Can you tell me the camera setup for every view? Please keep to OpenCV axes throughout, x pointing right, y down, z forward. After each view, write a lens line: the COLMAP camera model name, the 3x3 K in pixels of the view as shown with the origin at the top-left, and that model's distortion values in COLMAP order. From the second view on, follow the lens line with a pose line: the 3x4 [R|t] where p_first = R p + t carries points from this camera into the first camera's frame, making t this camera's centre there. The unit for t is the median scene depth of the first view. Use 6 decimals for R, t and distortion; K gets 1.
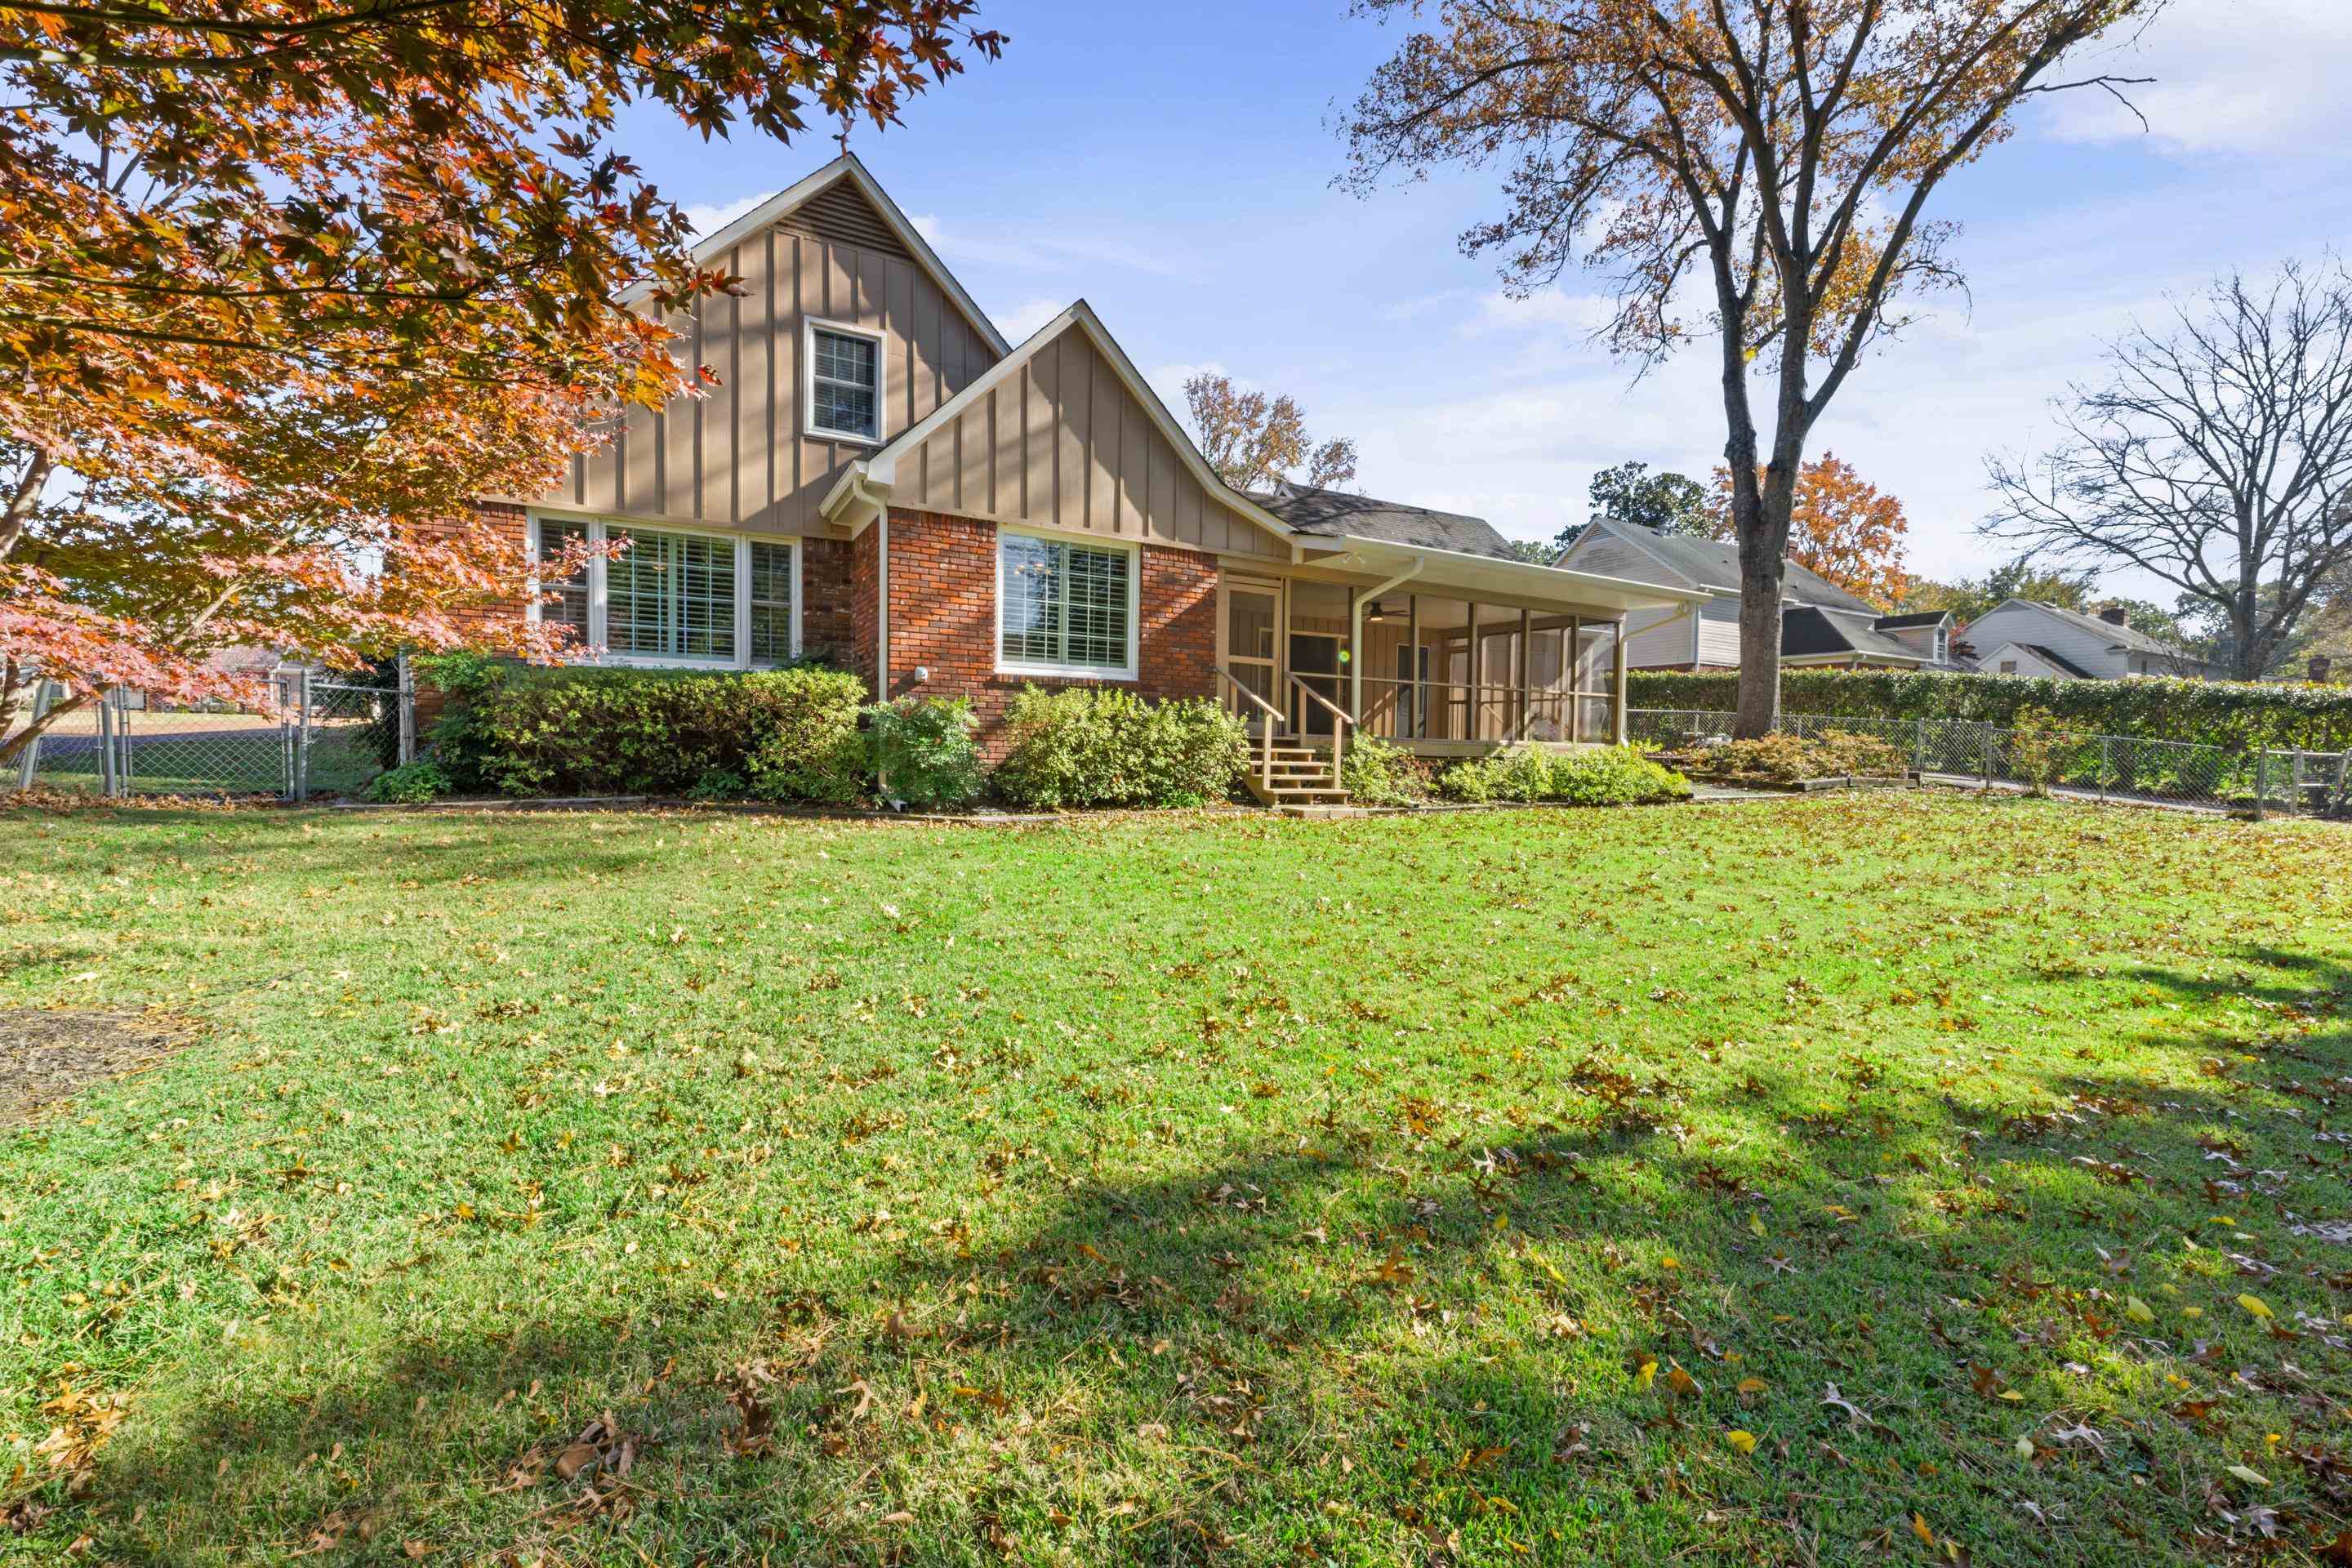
lens RADIAL K [[974.4, 0, 1170.0], [0, 974.4, 776.0], [0, 0, 1]] dist [-0.005295, 0.001178]
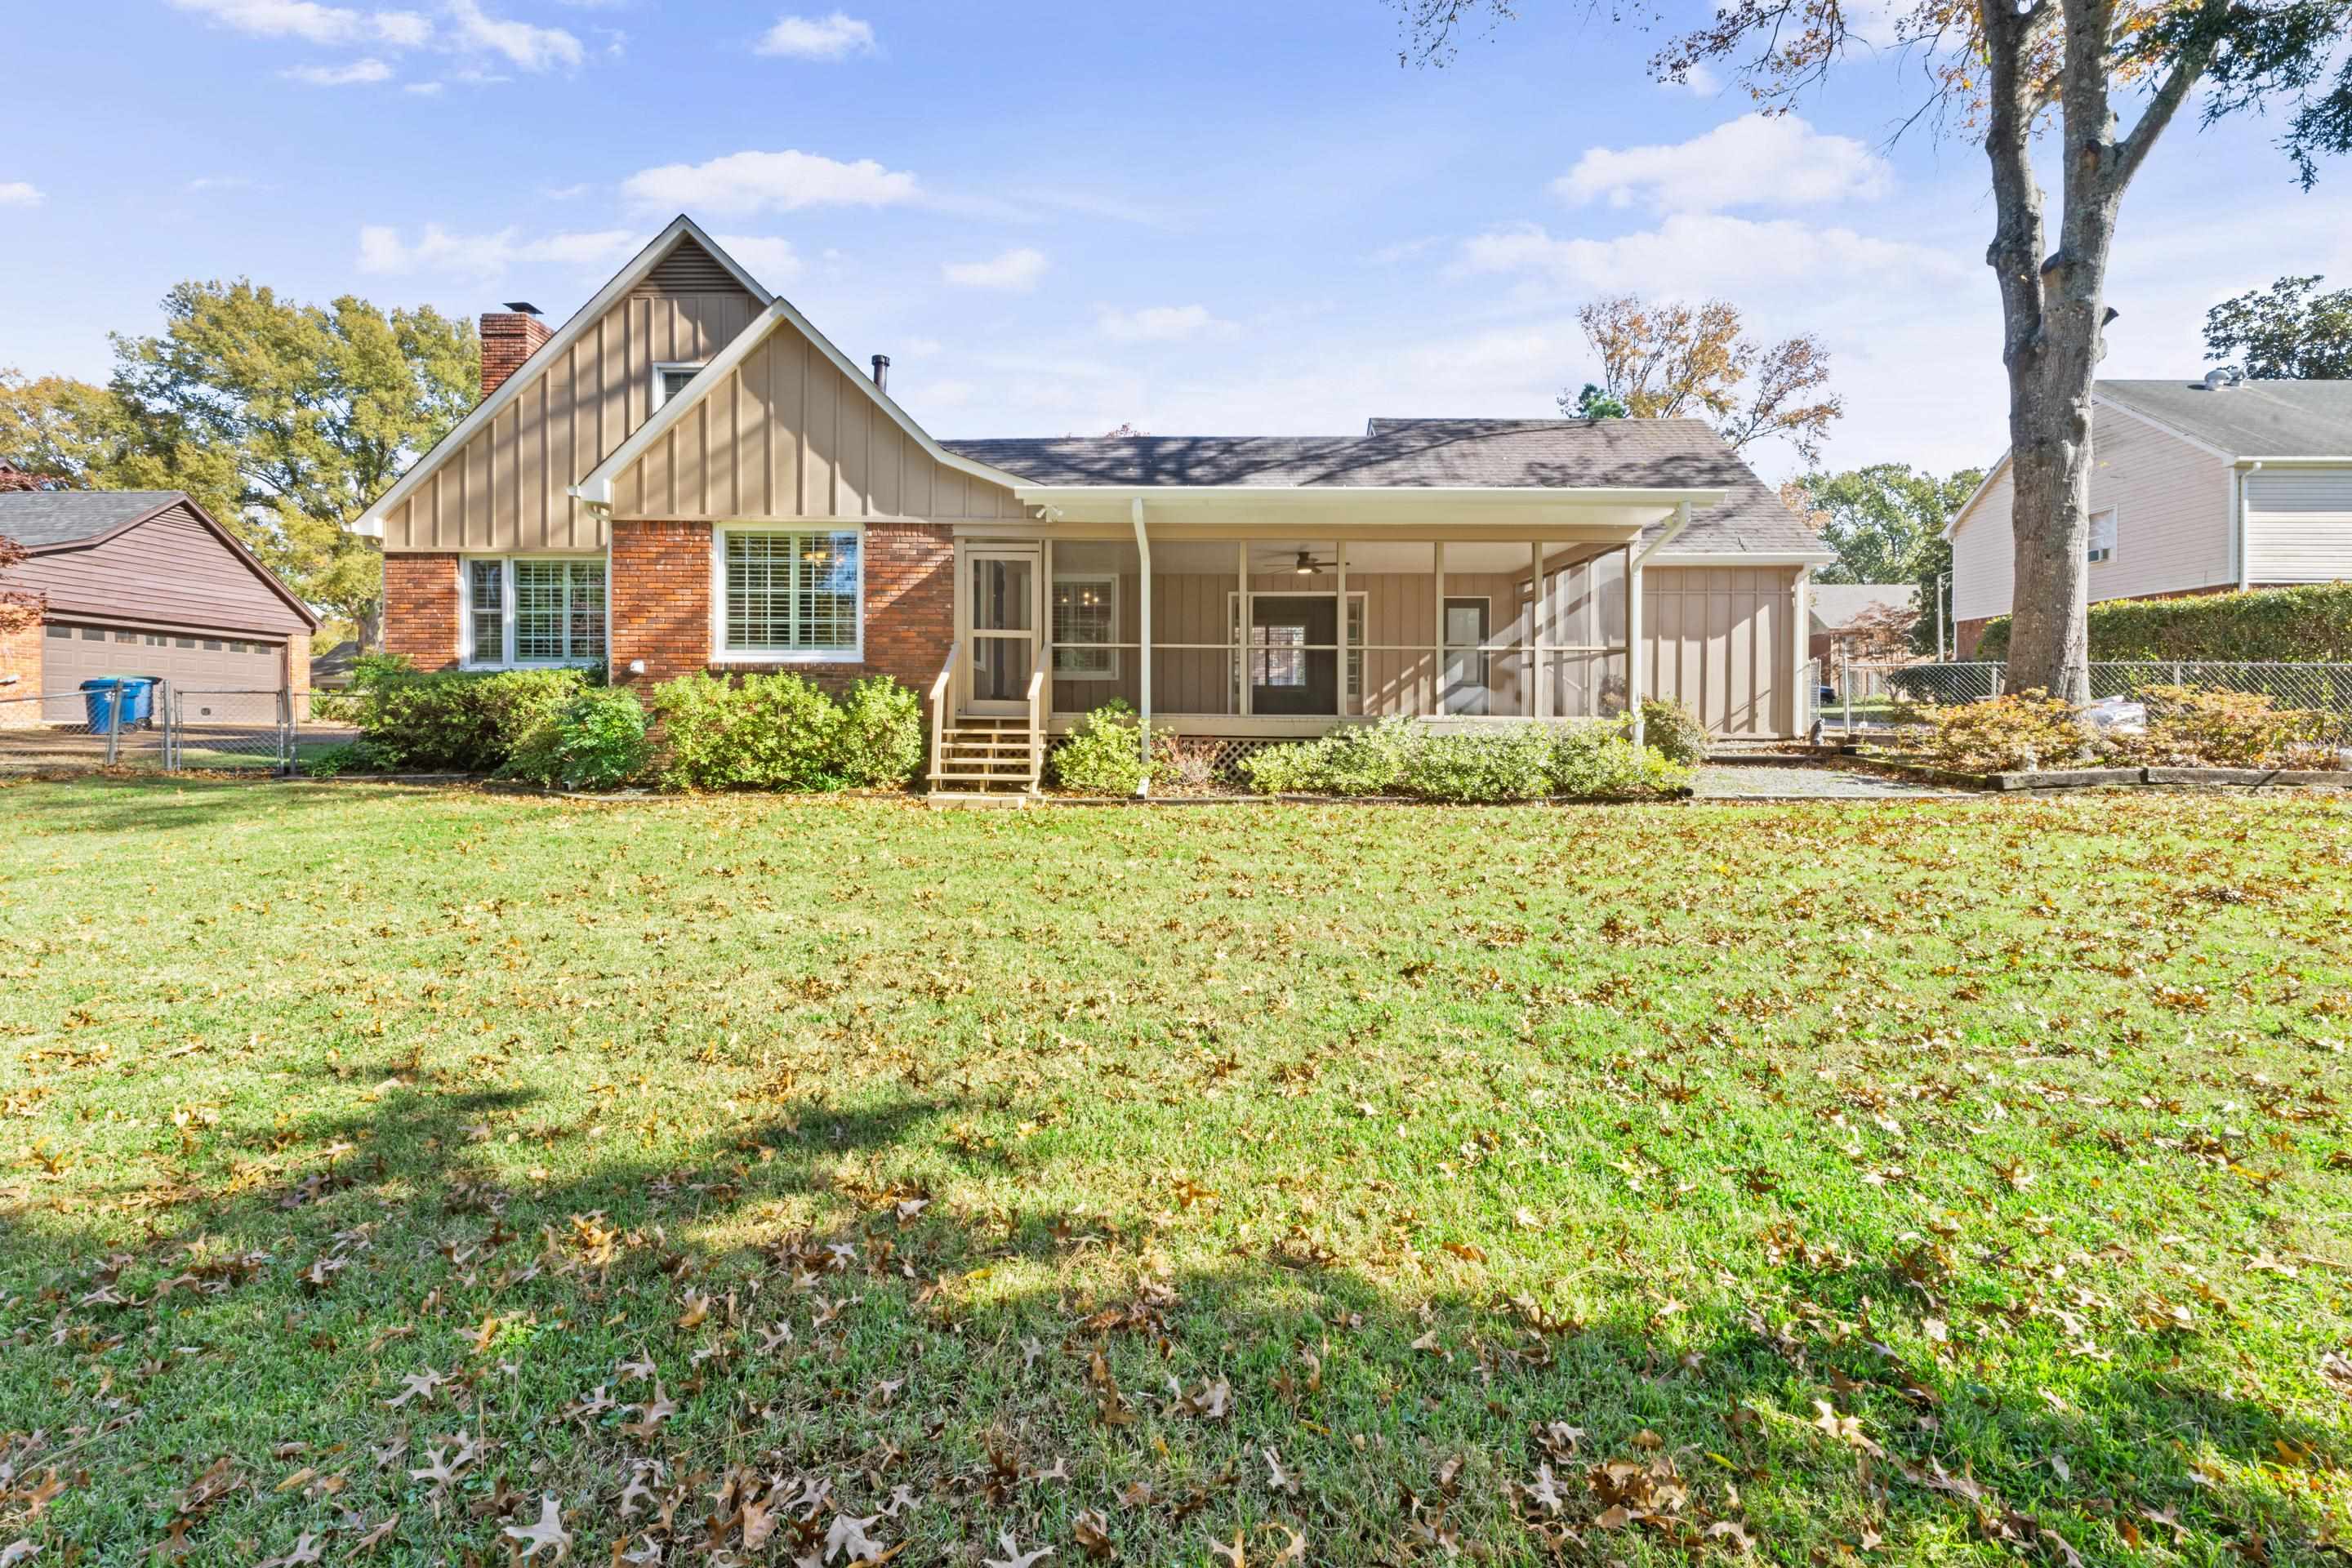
lens RADIAL K [[974.4, 0, 1196.0], [0, 974.4, 730.9], [0, 0, 1]] dist [-0.005295, 0.001178]
pose [[0.861937, -0.007846, -0.506955, 0.775115], [-0.003537, 0.999763, -0.021487, -0.008309], [0.507003, 0.020314, 0.861705, 0.330649]]
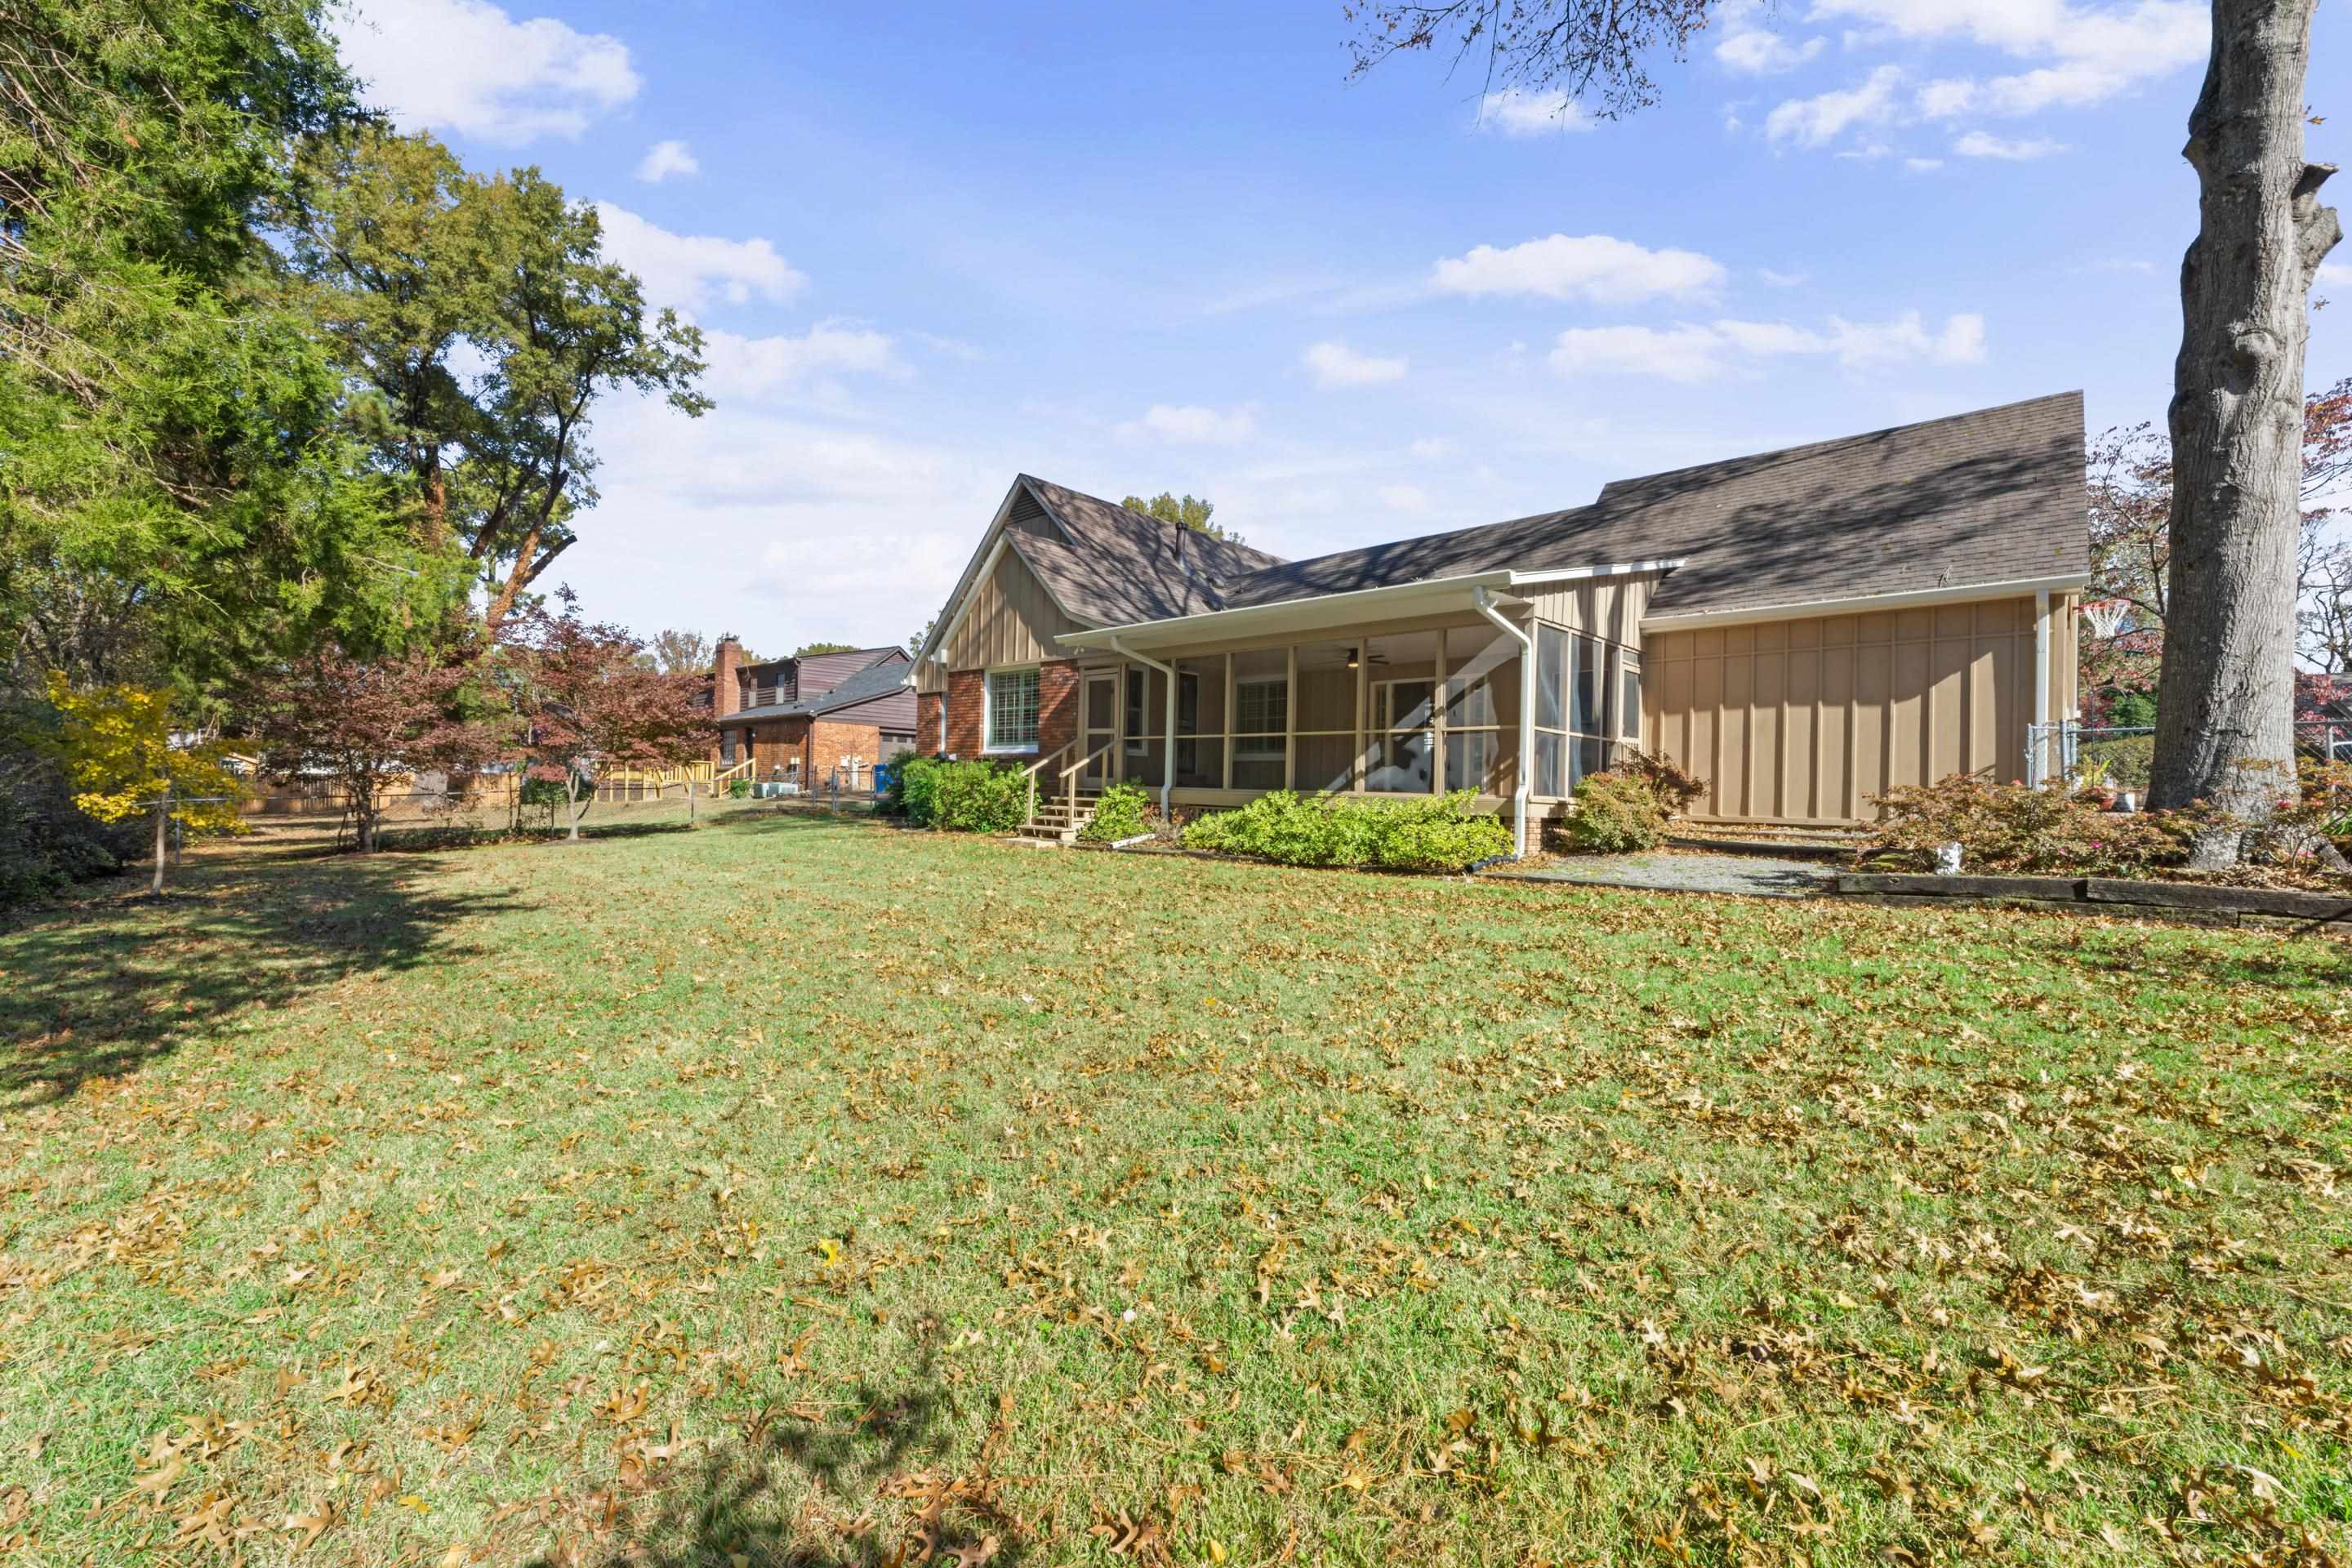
lens RADIAL K [[974.4, 0, 1176.5], [0, 974.4, 788.1], [0, 0, 1]] dist [-0.005295, 0.001178]
pose [[0.275166, -0.012458, -0.961316, 1.515098], [-0.041484, 0.998831, -0.024819, -0.014372], [0.960501, 0.046708, 0.274327, 0.810547]]
